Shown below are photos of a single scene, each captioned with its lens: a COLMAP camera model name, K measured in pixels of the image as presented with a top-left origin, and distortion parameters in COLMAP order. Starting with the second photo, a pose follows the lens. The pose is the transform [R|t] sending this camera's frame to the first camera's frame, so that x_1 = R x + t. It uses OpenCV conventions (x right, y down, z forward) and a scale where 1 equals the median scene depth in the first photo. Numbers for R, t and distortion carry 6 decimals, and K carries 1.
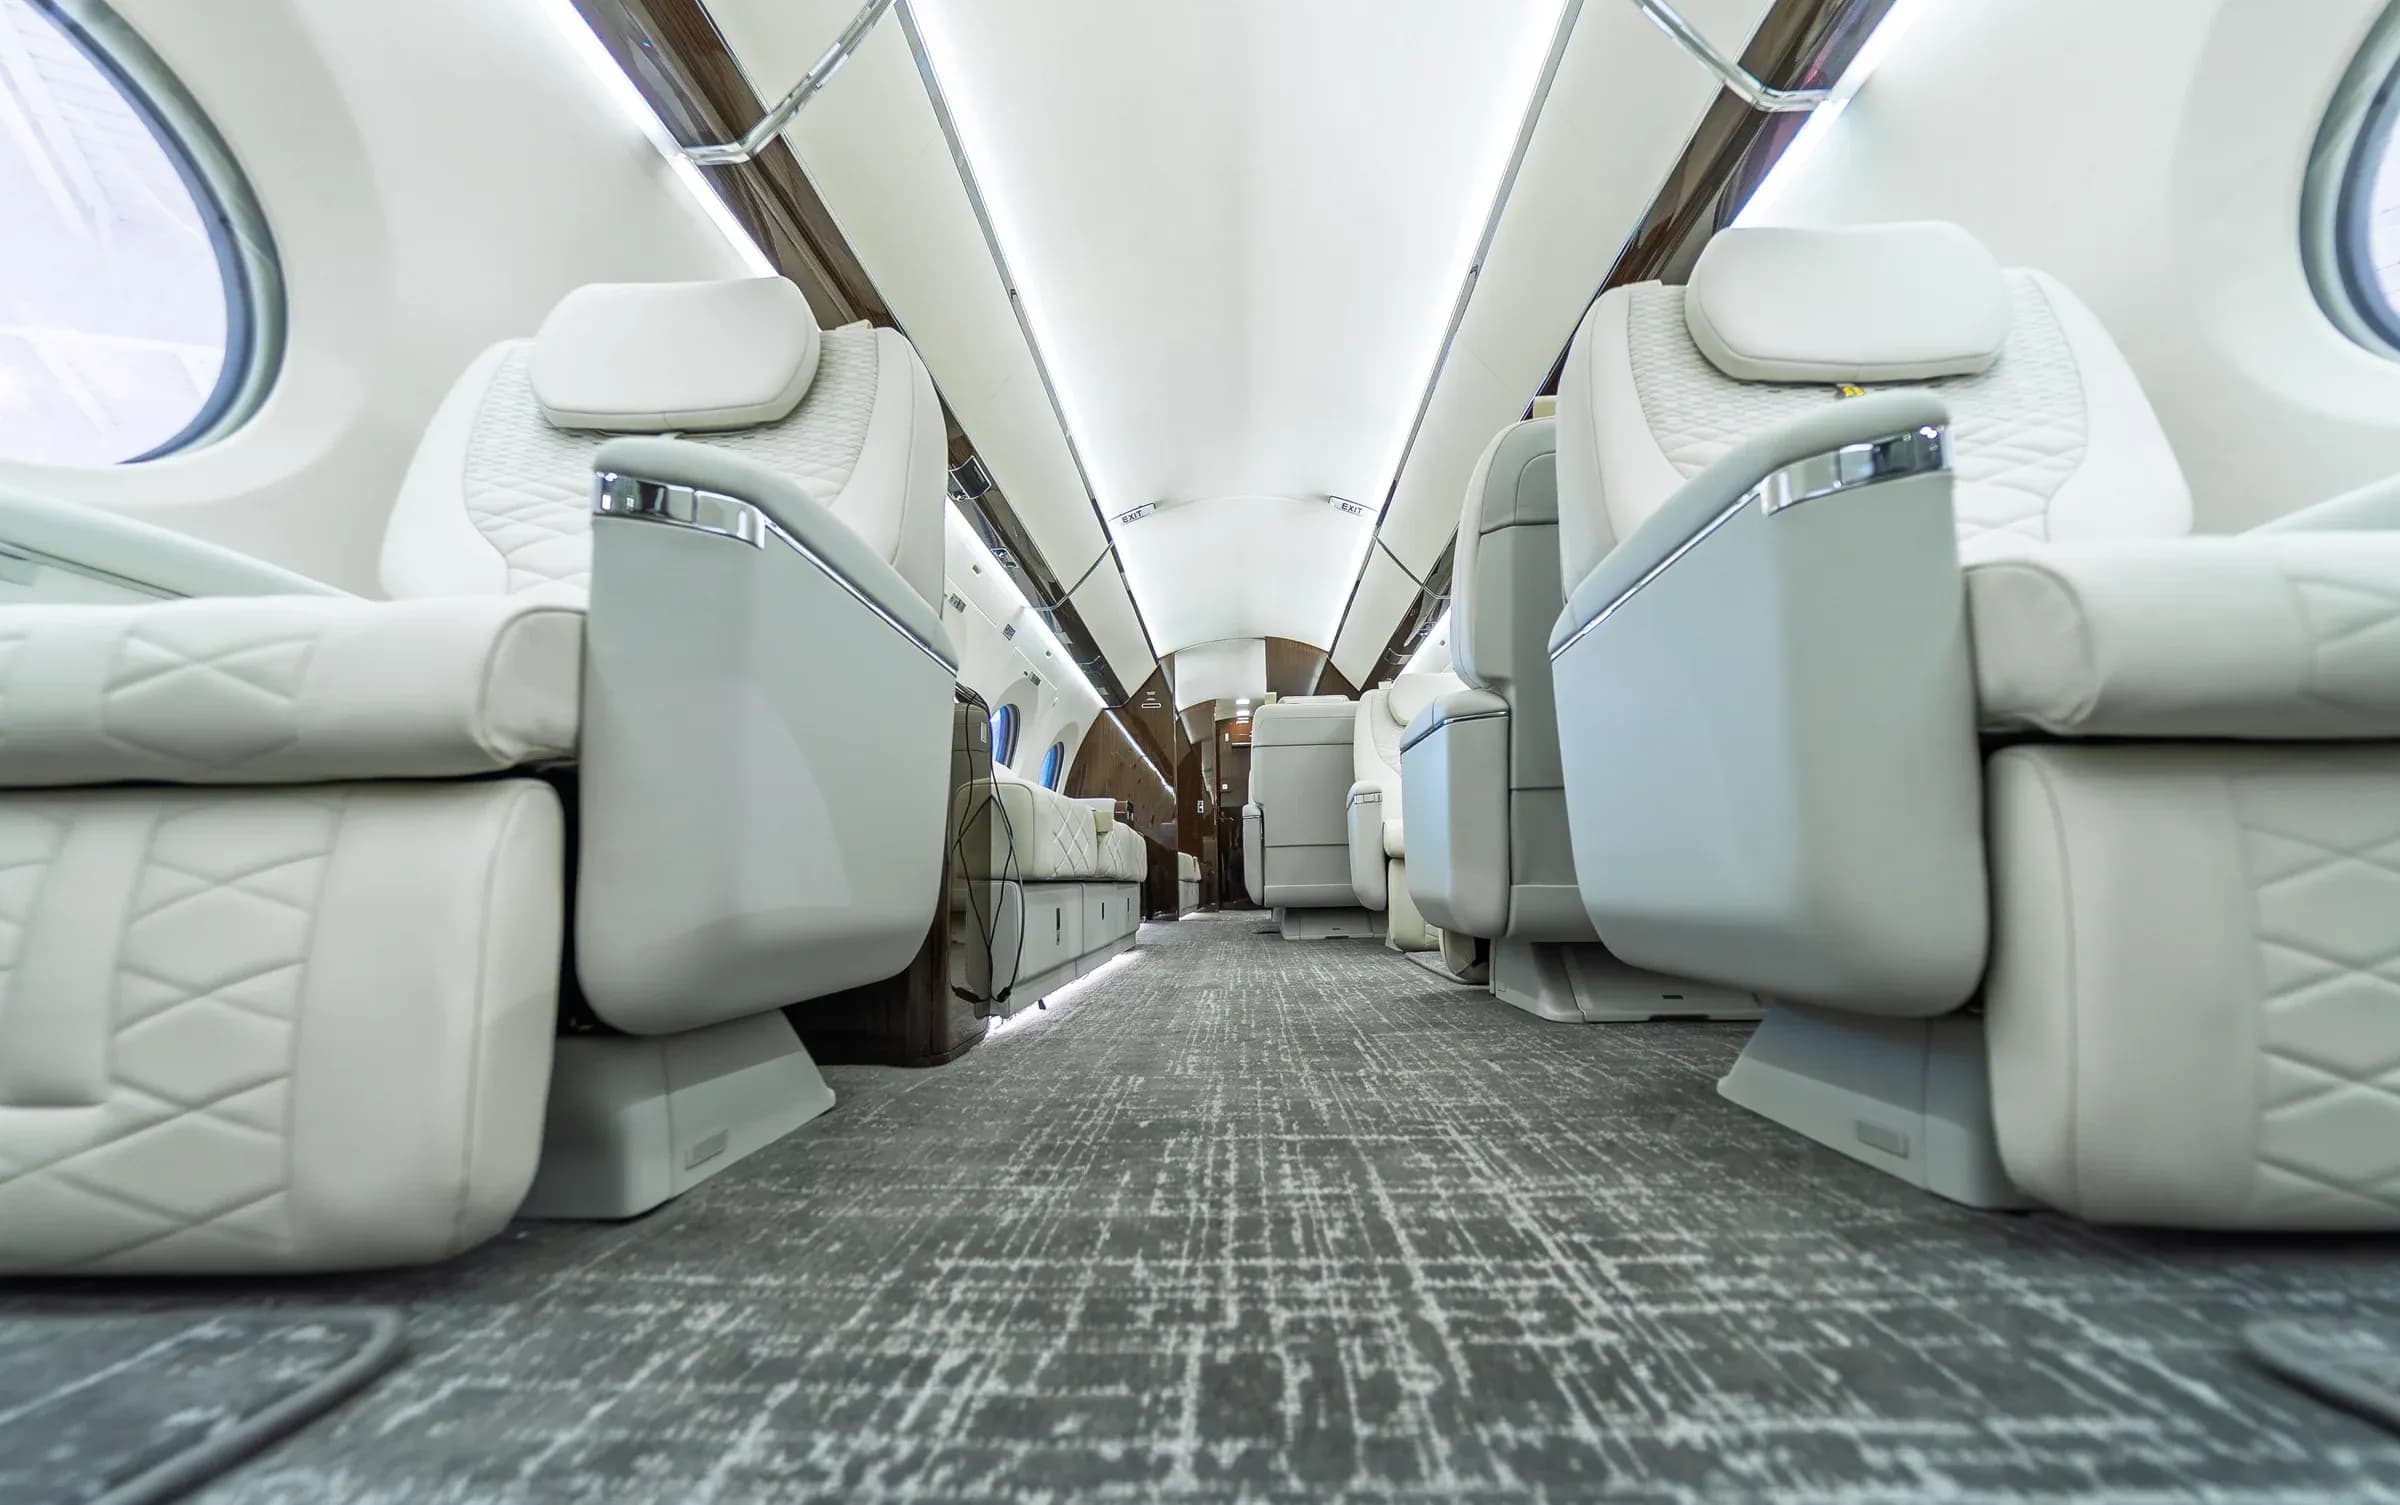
lens RADIAL K [[979.0, 0, 1202.5], [0, 979.0, 819.3], [0, 0, 1]] dist [-0.003653, -0.000627]
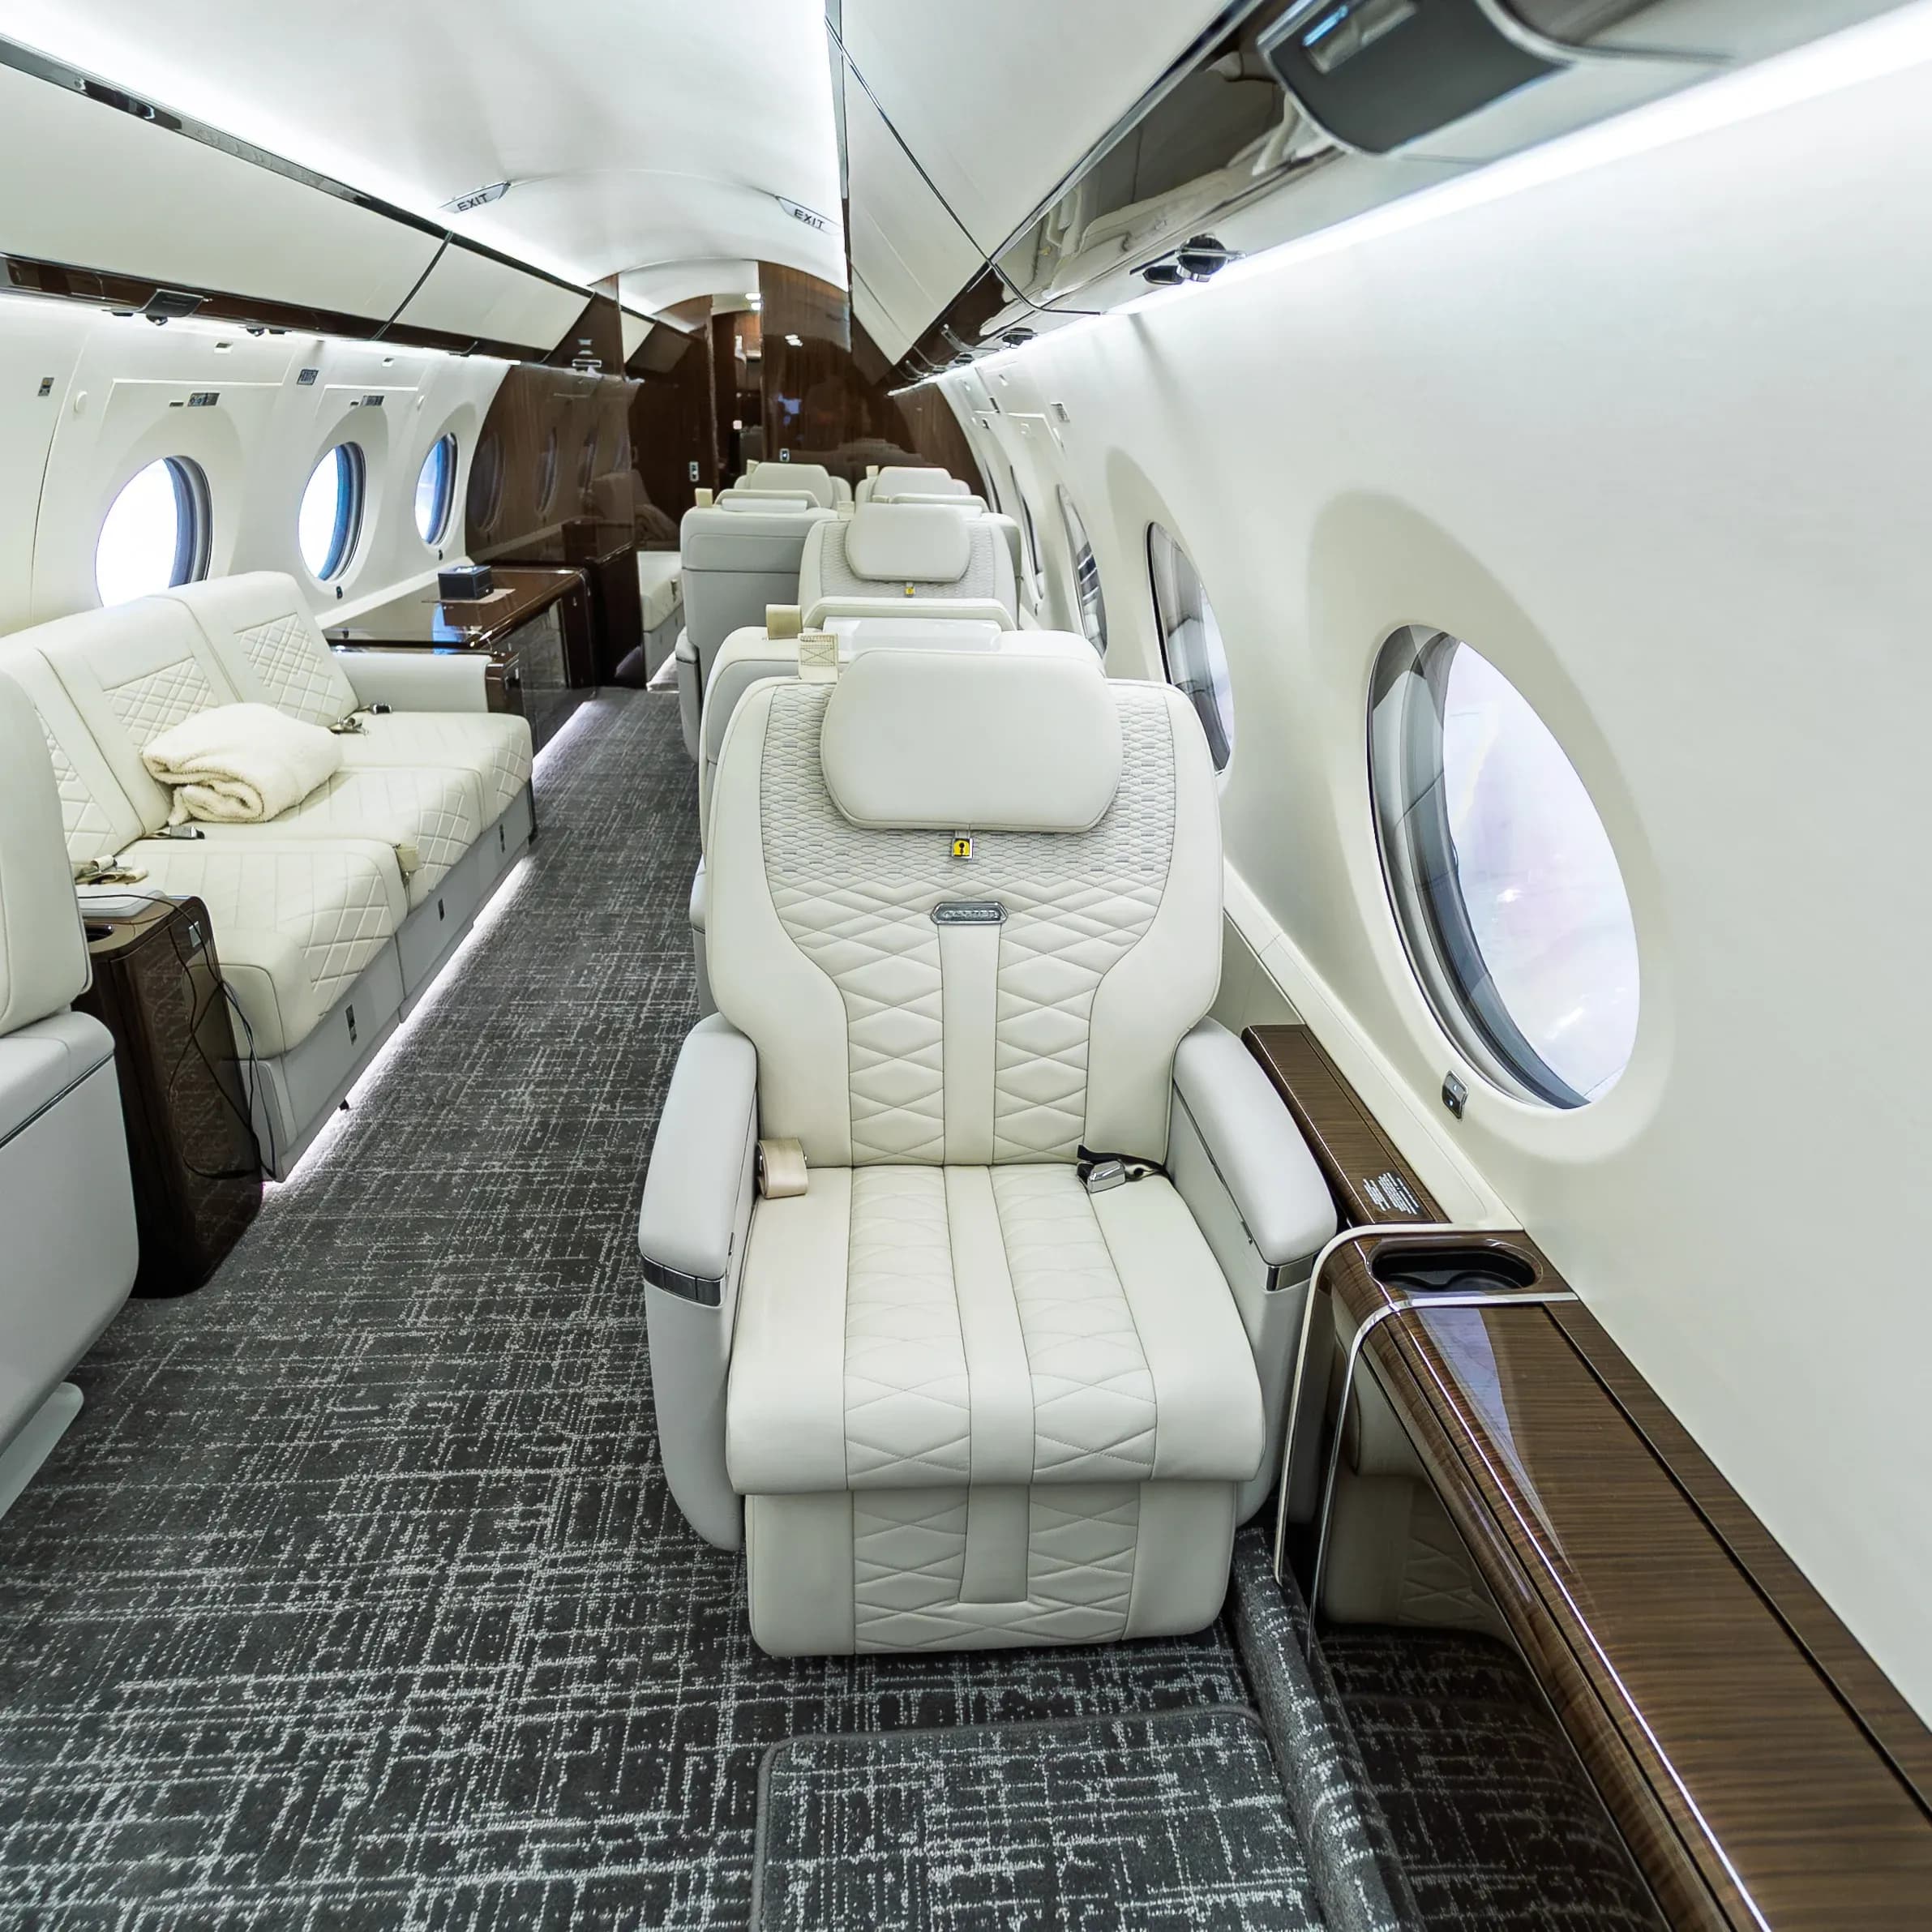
lens RADIAL K [[1355.6, 0, 1005.1], [0, 1355.6, 1042.9], [0, 0, 1]] dist [-0.004661, -0.001174]
pose [[0.988722, -0.008873, 0.149500, 0.998849], [-0.064420, 0.875975, 0.478035, -1.931796], [-0.135200, -0.482274, 0.865524, -0.741684]]
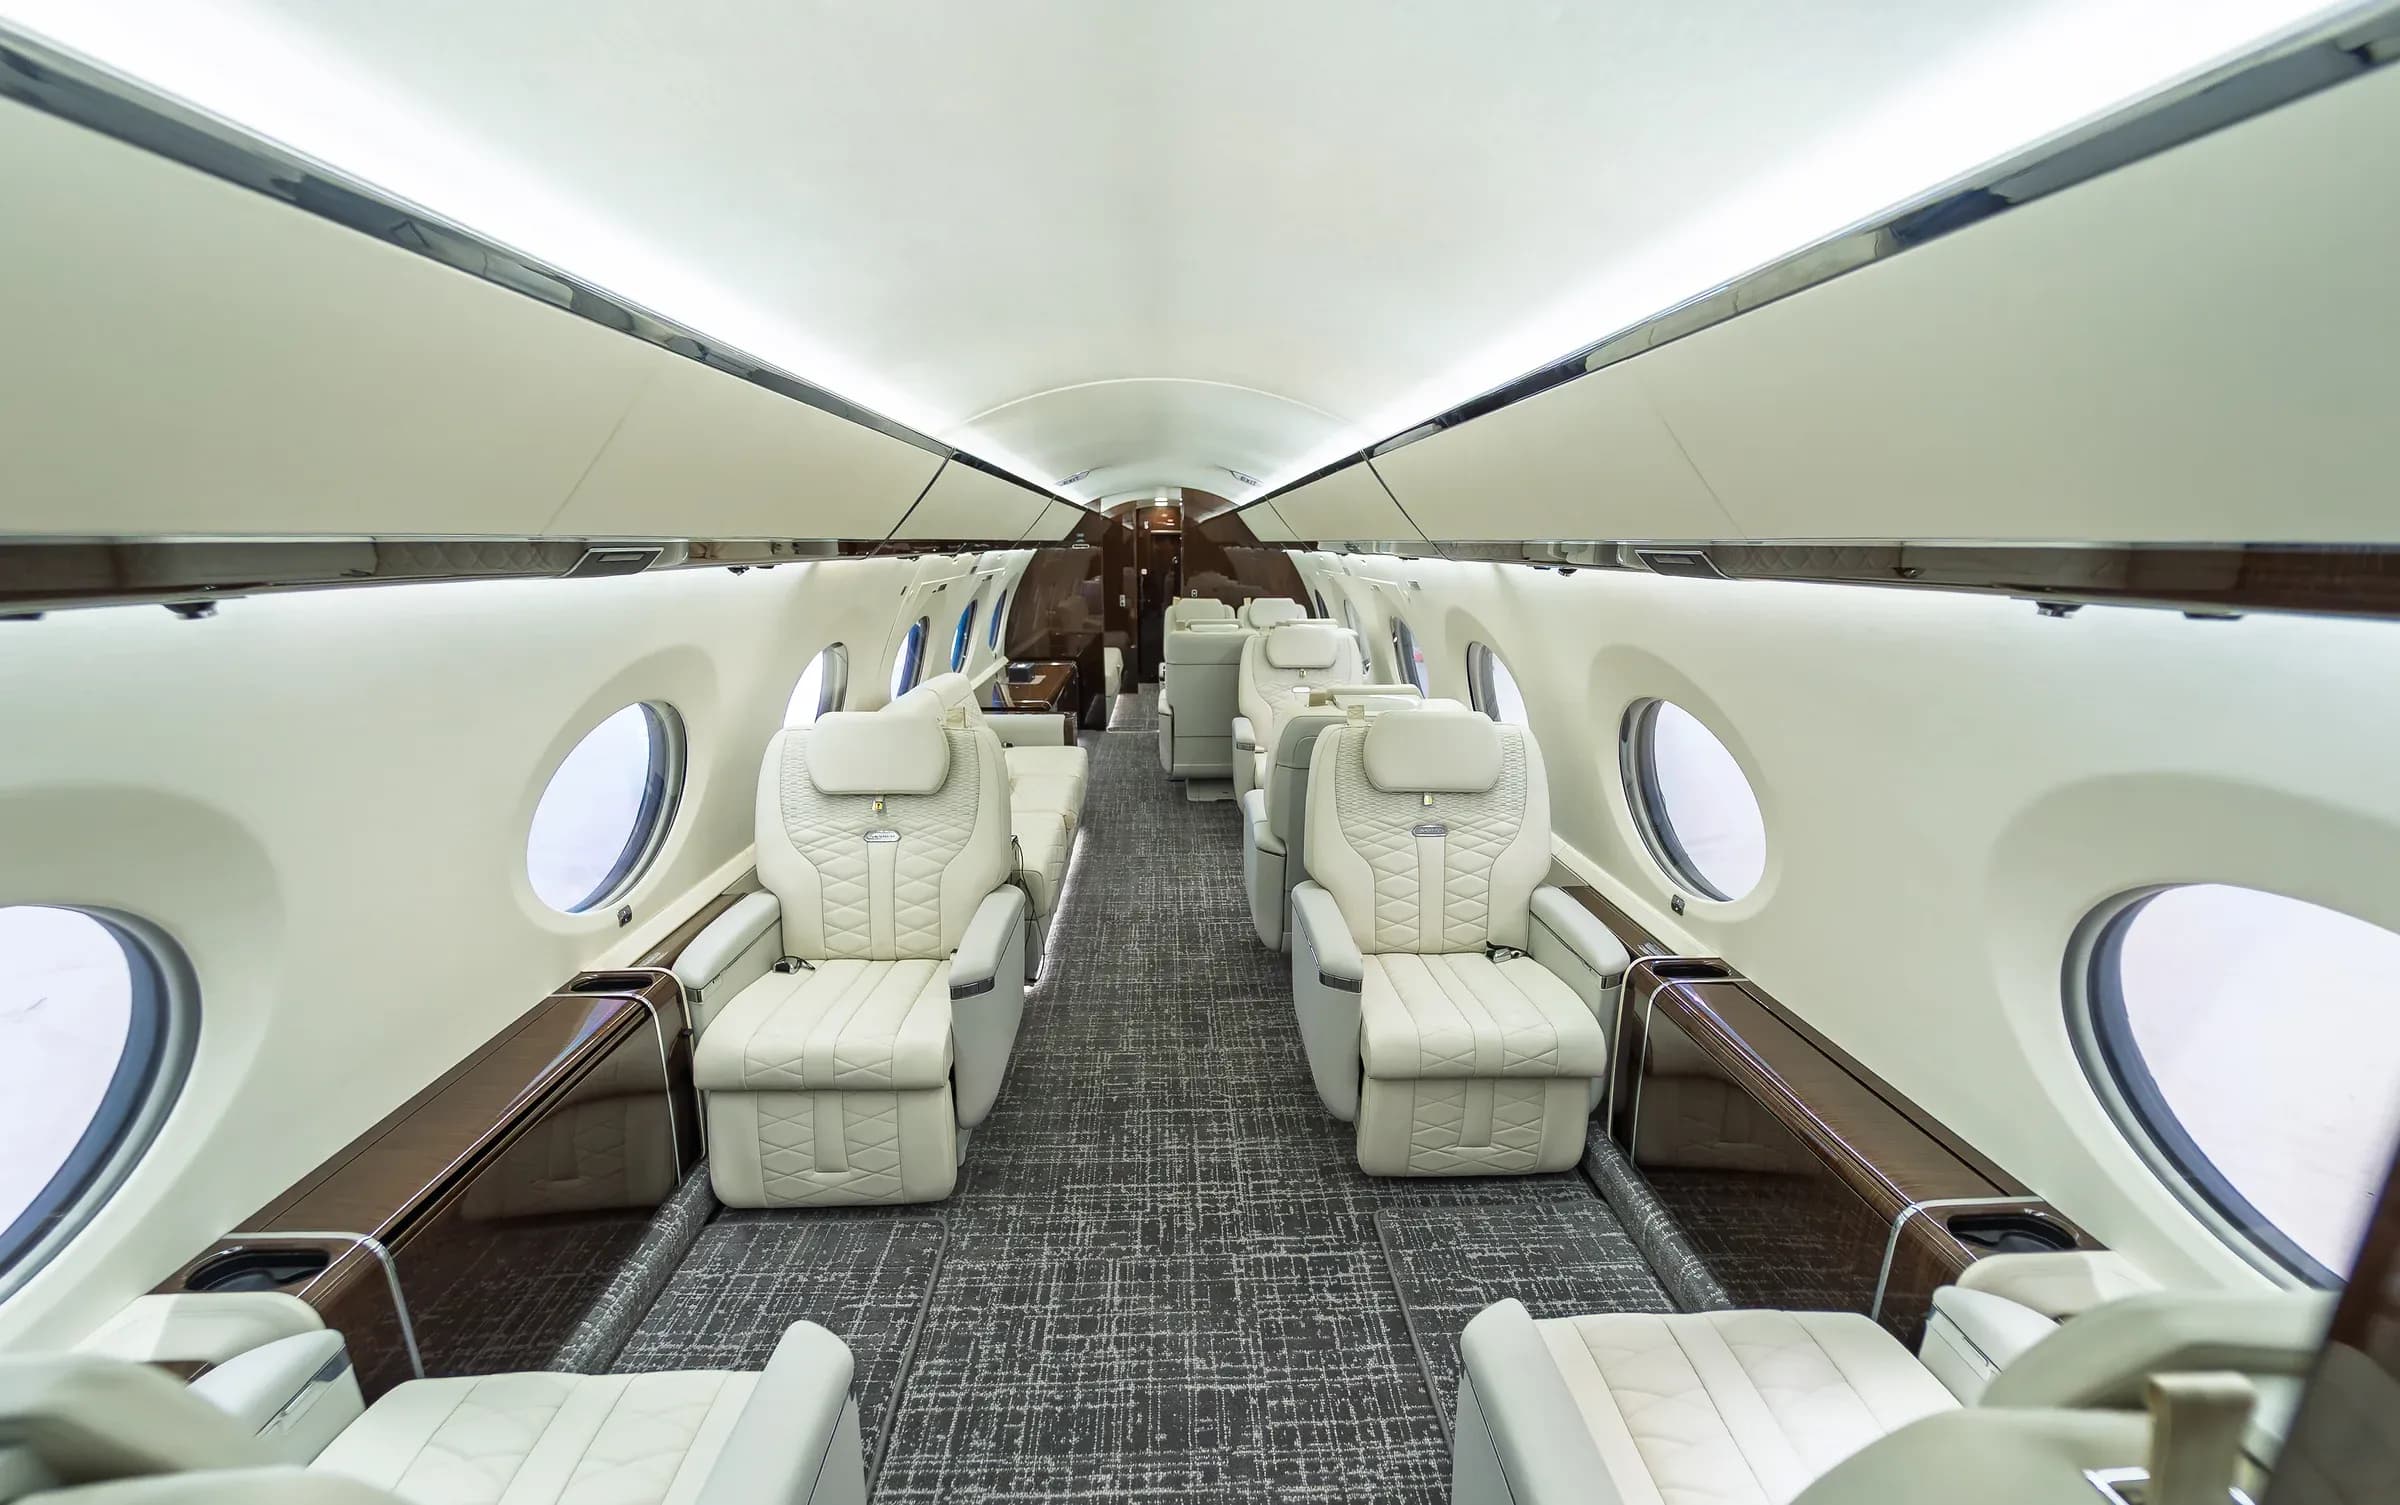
lens RADIAL K [[979.0, 0, 1202.5], [0, 979.0, 819.3], [0, 0, 1]] dist [-0.003653, -0.000627]
pose [[0.996417, -0.001334, 0.084564, -0.085488], [-0.027182, 0.941775, 0.335142, -2.307510], [-0.080087, -0.336240, 0.938365, -2.210446]]
